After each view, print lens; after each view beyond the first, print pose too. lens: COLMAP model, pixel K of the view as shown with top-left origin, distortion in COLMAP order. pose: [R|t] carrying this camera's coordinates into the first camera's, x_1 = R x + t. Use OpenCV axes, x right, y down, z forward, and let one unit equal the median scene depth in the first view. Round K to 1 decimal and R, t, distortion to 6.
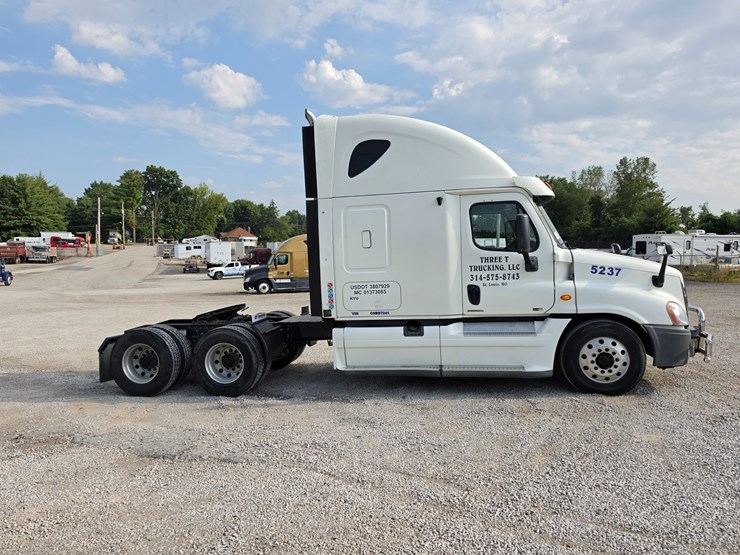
lens RADIAL K [[513.1, 0, 374.5], [0, 513.1, 282.2], [0, 0, 1]] dist [0.067978, -0.089512]
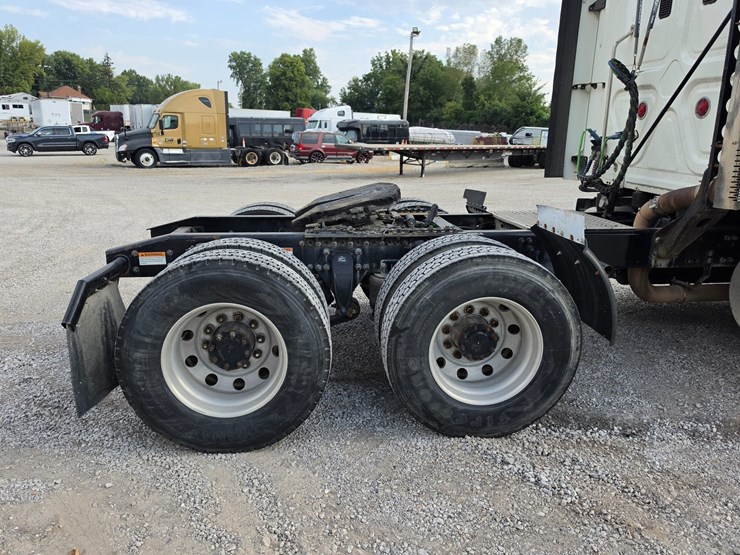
lens RADIAL K [[512.3, 0, 365.6], [0, 512.3, 274.0], [0, 0, 1]] dist [0.067934, -0.083127]
pose [[0.965939, -0.027313, 0.257326, -0.501074], [-0.027846, 0.977669, 0.208299, 0.035732], [-0.257269, -0.208369, 0.943607, 0.760690]]
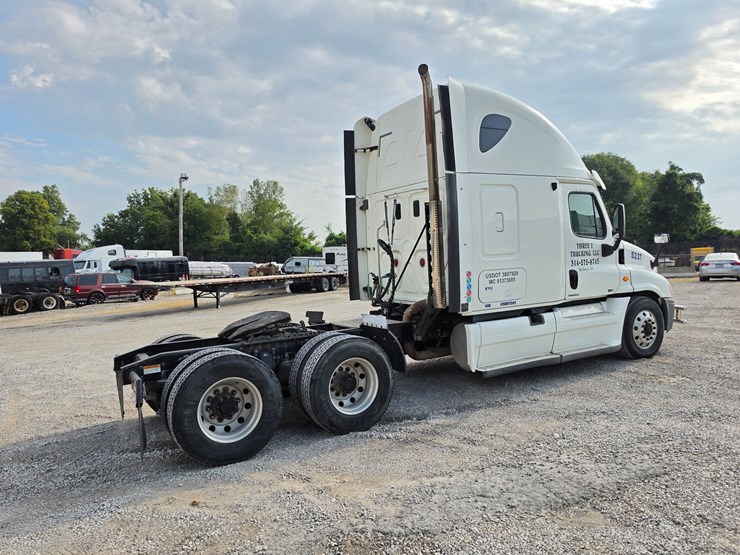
lens RADIAL K [[517.2, 0, 367.8], [0, 517.2, 287.1], [0, 0, 1]] dist [0.072216, -0.080505]
pose [[0.765965, -0.036393, 0.641851, -0.806637], [0.050358, 0.998725, -0.003468, 0.022364], [-0.640907, 0.034979, 0.766821, 0.458573]]
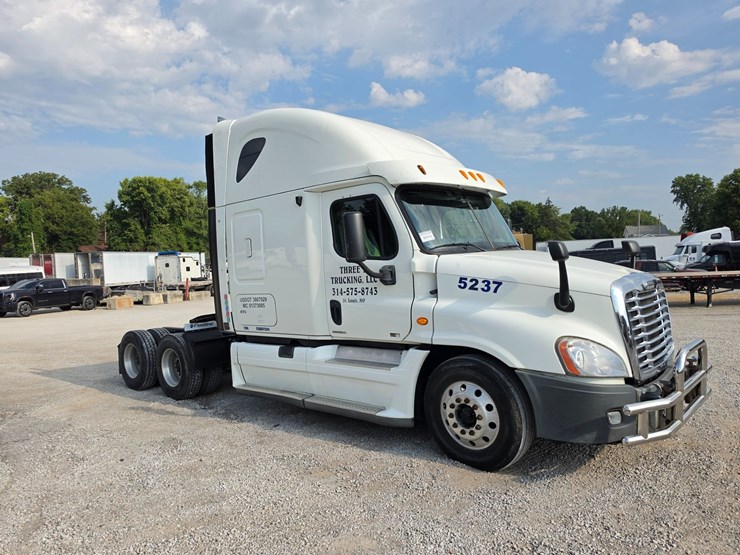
lens RADIAL K [[514.1, 0, 364.9], [0, 514.1, 280.3], [0, 0, 1]] dist [0.051960, -0.059985]
pose [[0.845320, 0.003772, -0.534248, 0.670009], [-0.007963, 0.999953, -0.005540, -0.022927], [0.534202, 0.008938, 0.845310, 0.335178]]
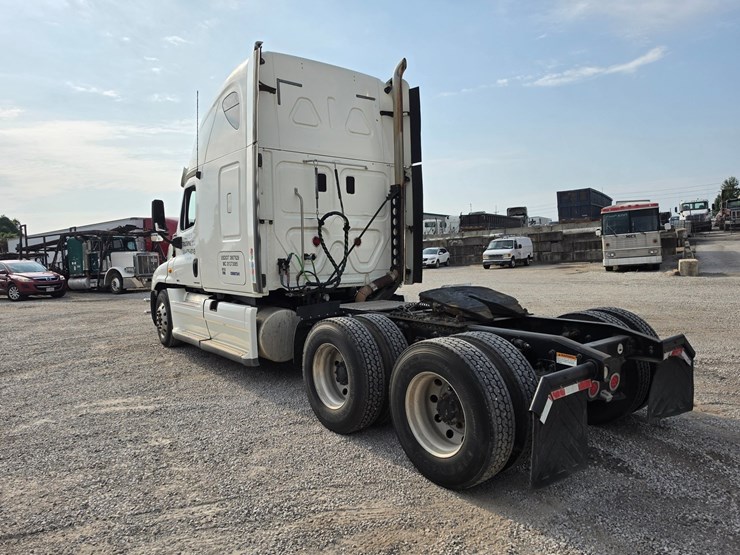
lens RADIAL K [[513.5, 0, 361.4], [0, 513.5, 286.2], [0, 0, 1]] dist [0.068467, -0.096546]
pose [[-0.721506, 0.005528, 0.692386, -0.759318], [0.083483, 0.993368, 0.079063, -0.016004], [-0.687357, 0.114847, -0.717183, 1.881536]]
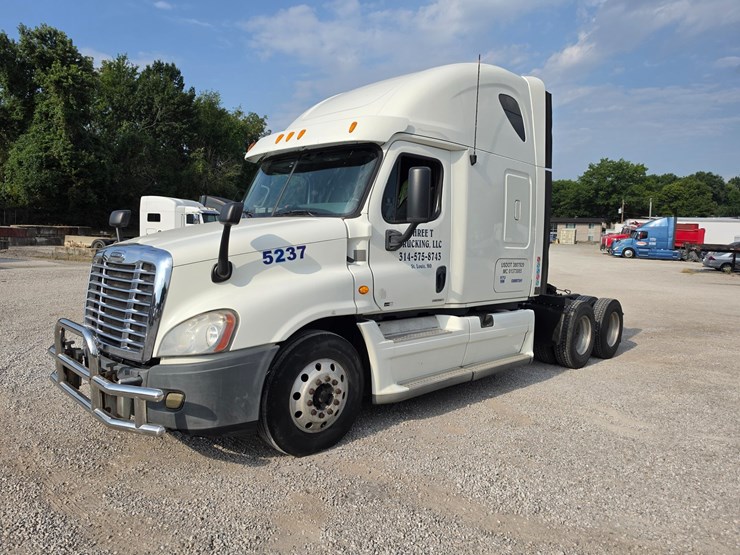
lens RADIAL K [[512.6, 0, 363.3], [0, 512.6, 269.2], [0, 0, 1]] dist [0.086711, -0.112851]
pose [[-0.580818, 0.056874, -0.812044, 0.947253], [-0.055490, 0.992470, 0.109200, -0.090837], [0.812140, 0.108486, -0.573288, 1.681525]]
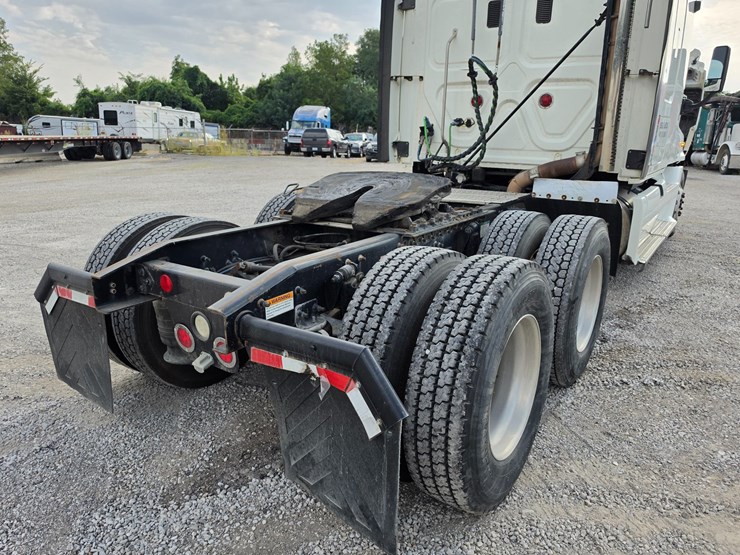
lens RADIAL K [[521.8, 0, 362.4], [0, 521.8, 279.6], [0, 0, 1]] dist [0.075771, -0.110409]
pose [[0.437451, -0.209250, 0.874557, -0.801425], [0.016940, 0.974294, 0.224641, 0.042518], [-0.899082, -0.083455, 0.429751, 1.071529]]
